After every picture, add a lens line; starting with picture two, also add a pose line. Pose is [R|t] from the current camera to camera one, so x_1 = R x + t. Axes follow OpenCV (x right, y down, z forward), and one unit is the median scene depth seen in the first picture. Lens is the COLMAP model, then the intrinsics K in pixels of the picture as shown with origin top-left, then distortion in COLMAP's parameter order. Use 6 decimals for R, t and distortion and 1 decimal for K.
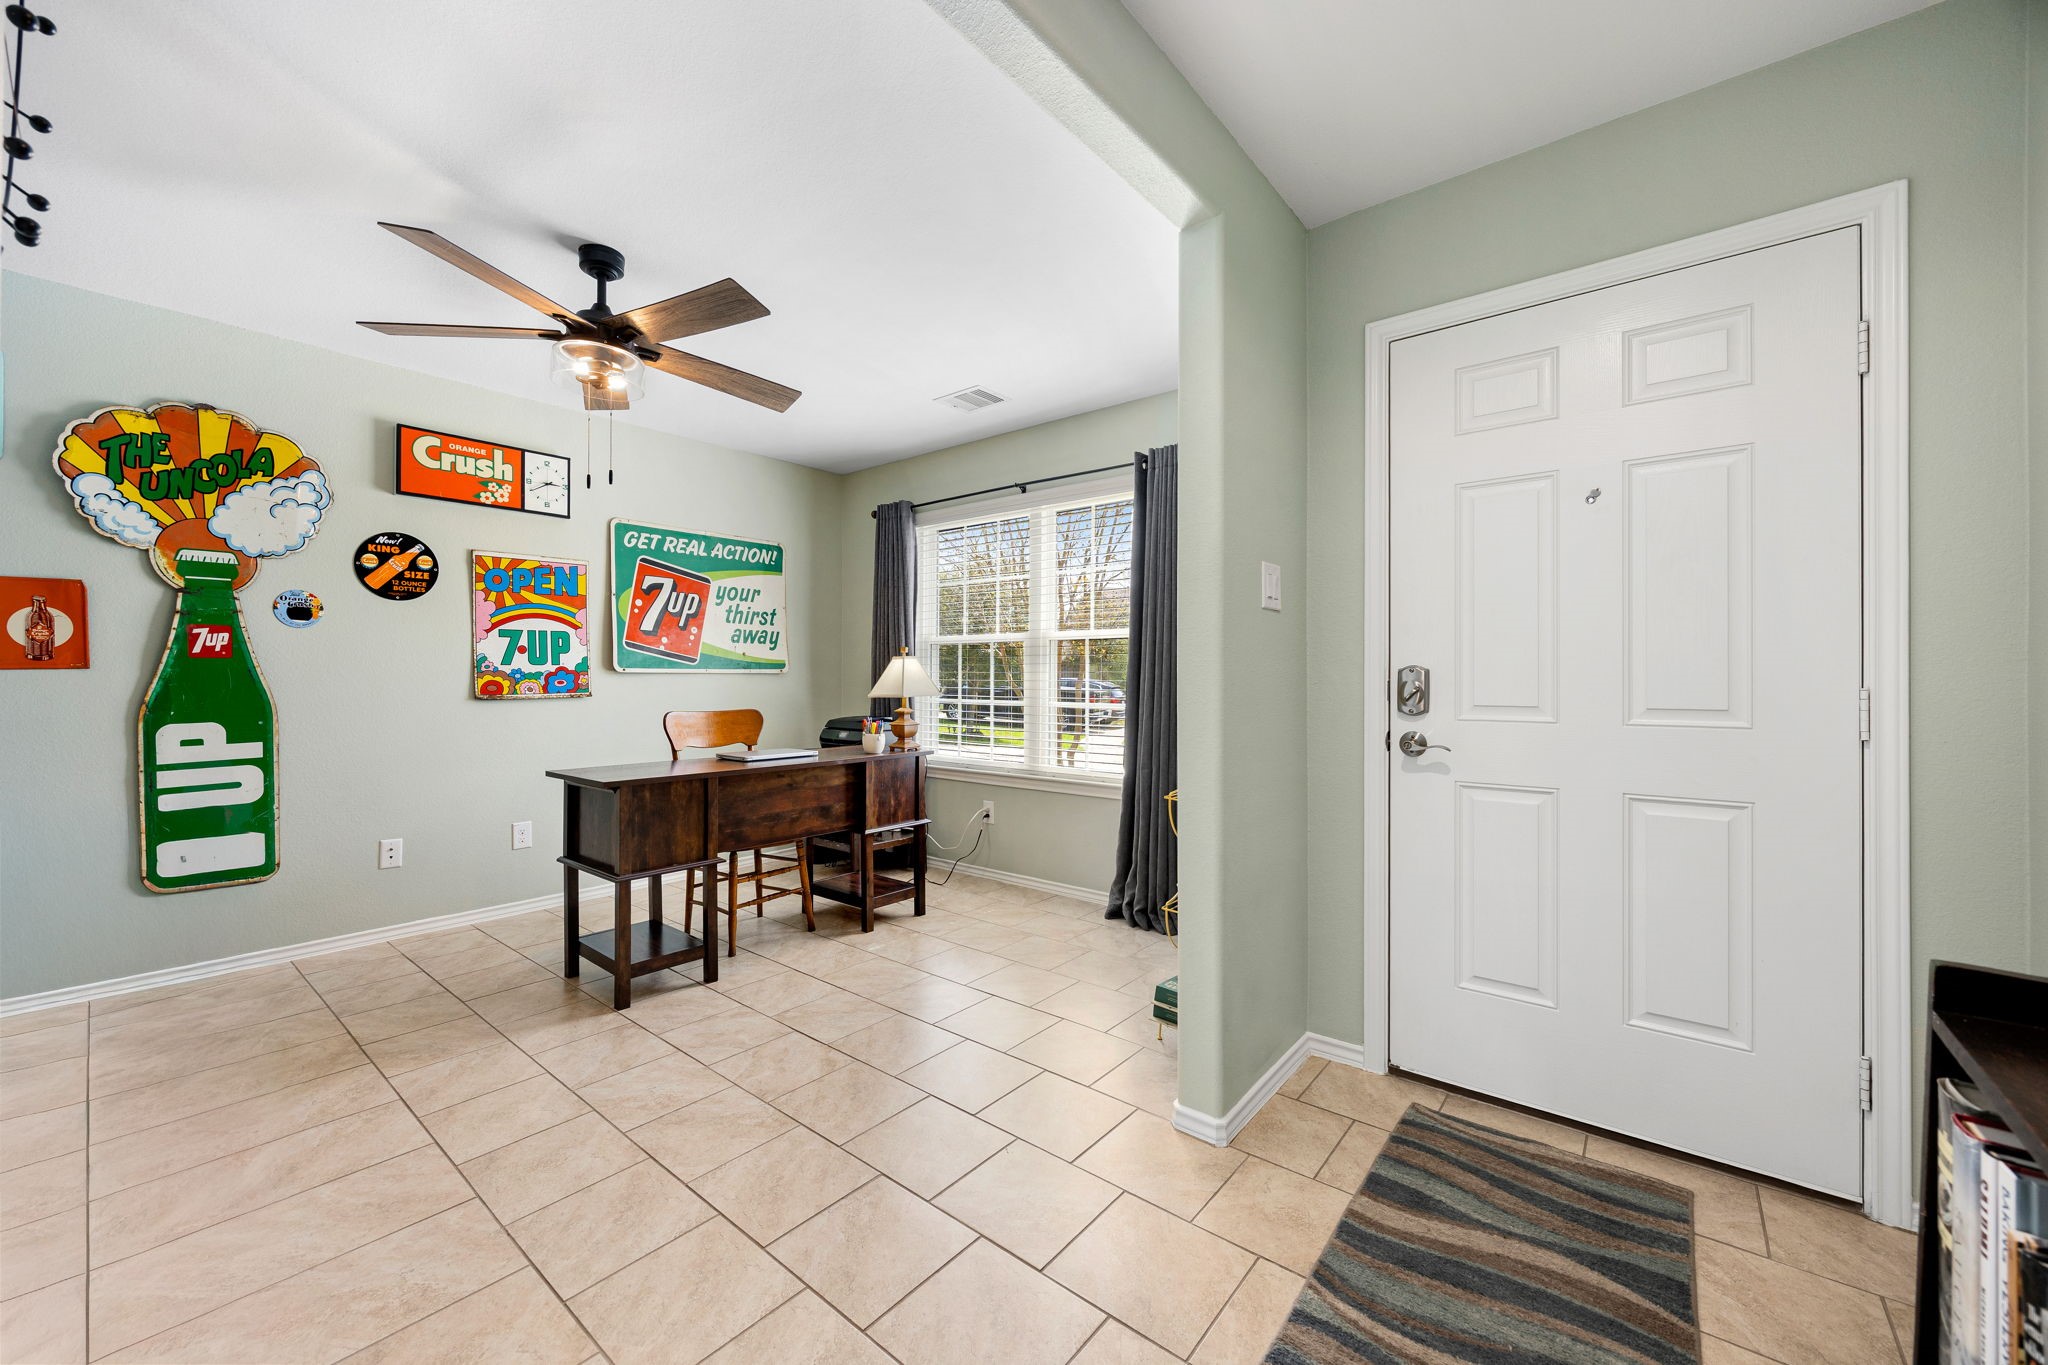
lens RADIAL K [[777.9, 0, 1018.9], [0, 777.9, 684.6], [0, 0, 1]] dist [-0.000868, -0.000054]
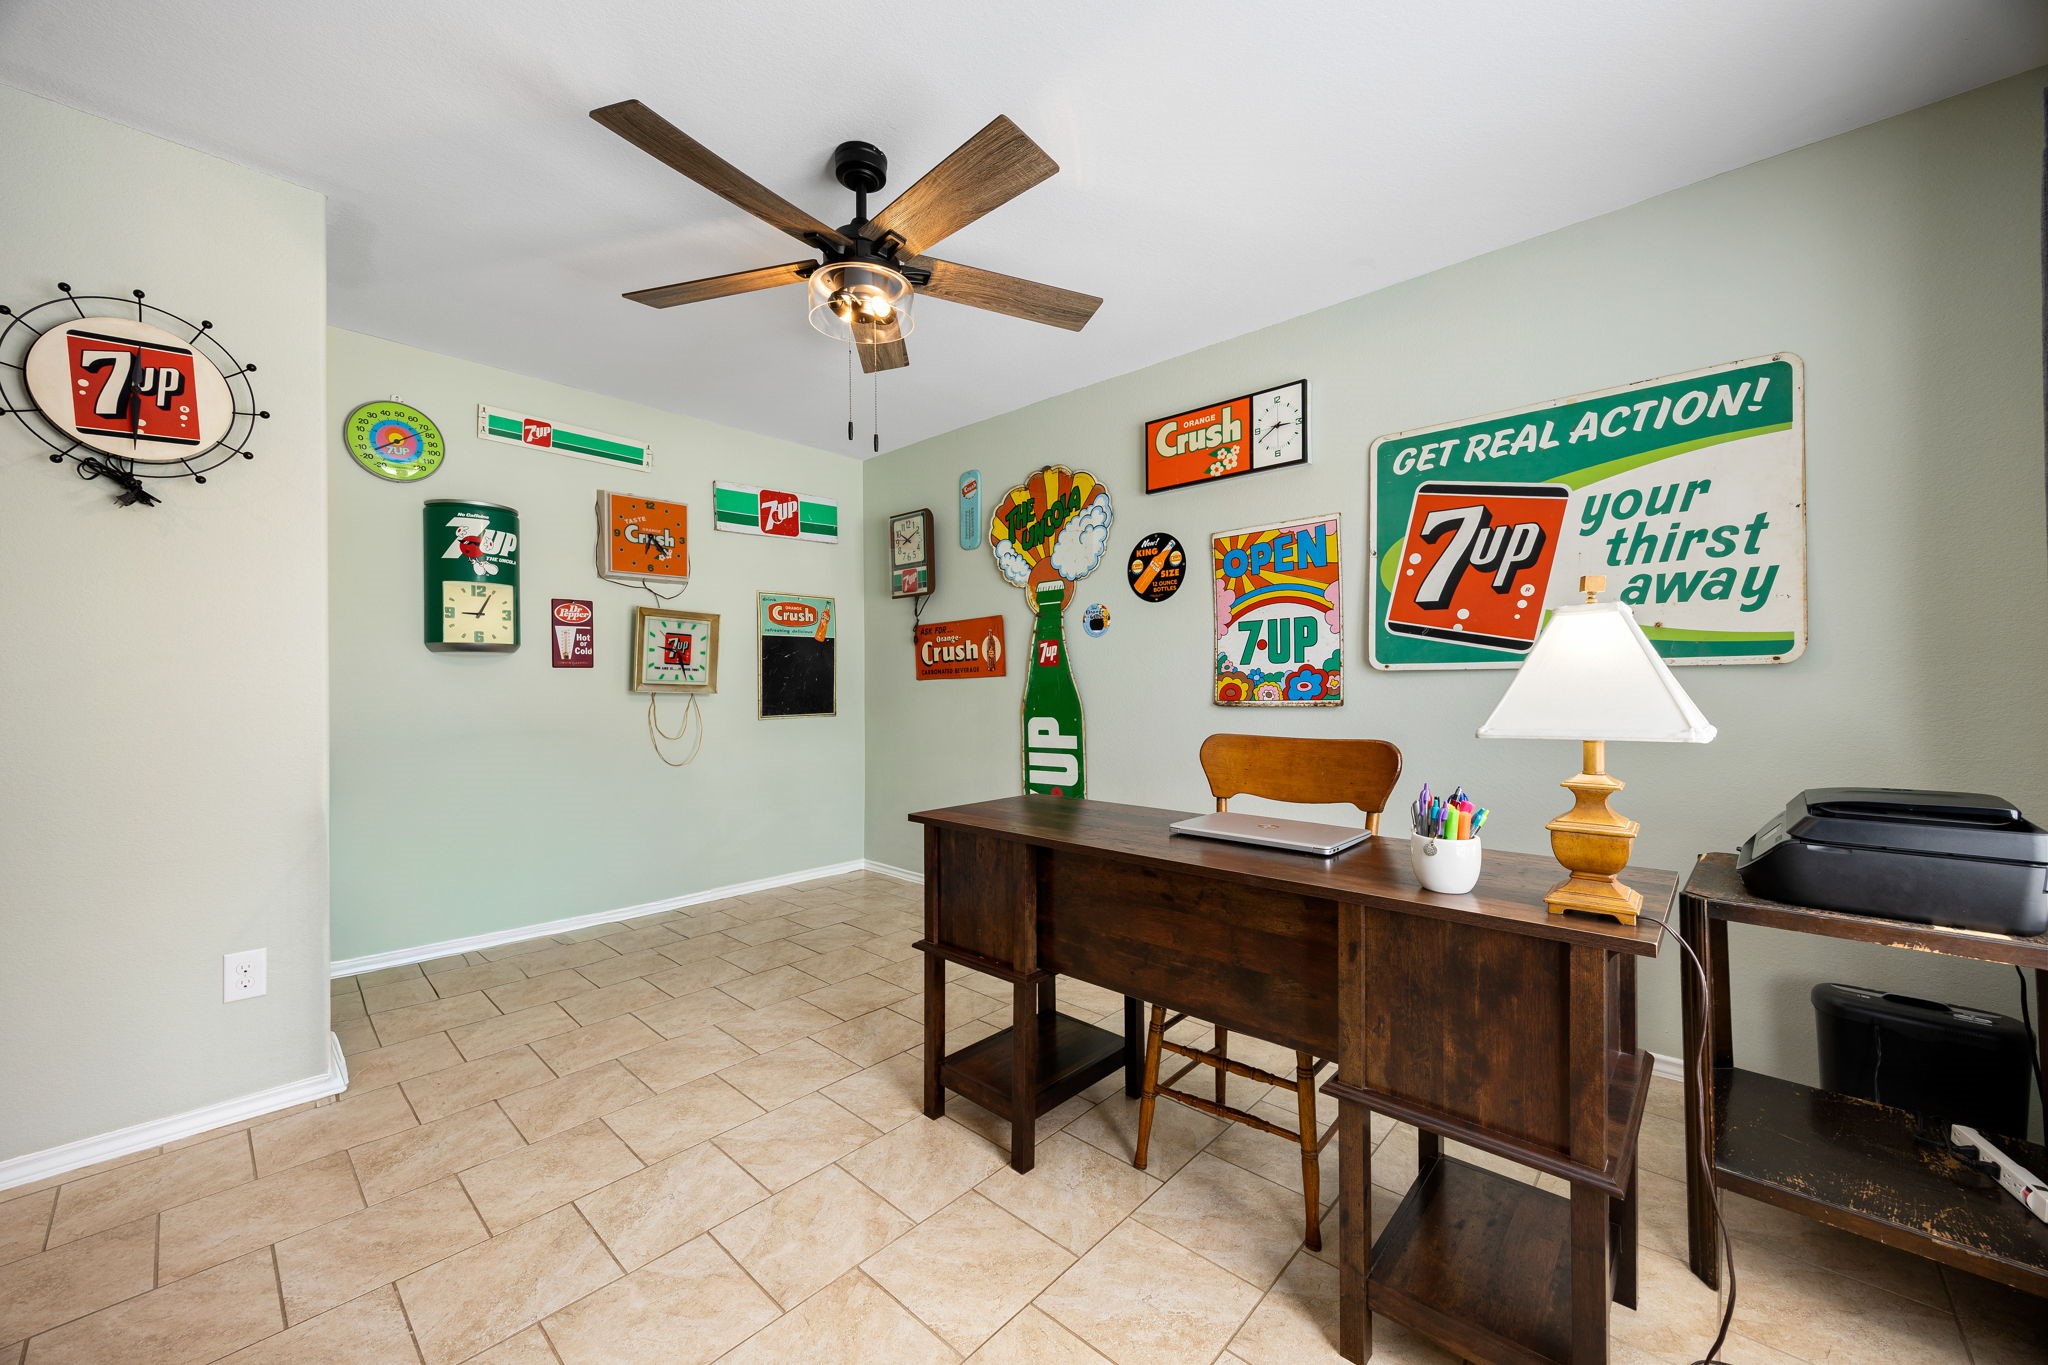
lens RADIAL K [[777.9, 0, 1018.9], [0, 777.9, 684.6], [0, 0, 1]] dist [-0.000868, -0.000054]
pose [[-0.055634, -0.001139, -0.998451, 0.175797], [-0.003248, 0.999994, -0.000960, -0.002469], [0.998446, 0.003190, -0.055637, 0.812937]]
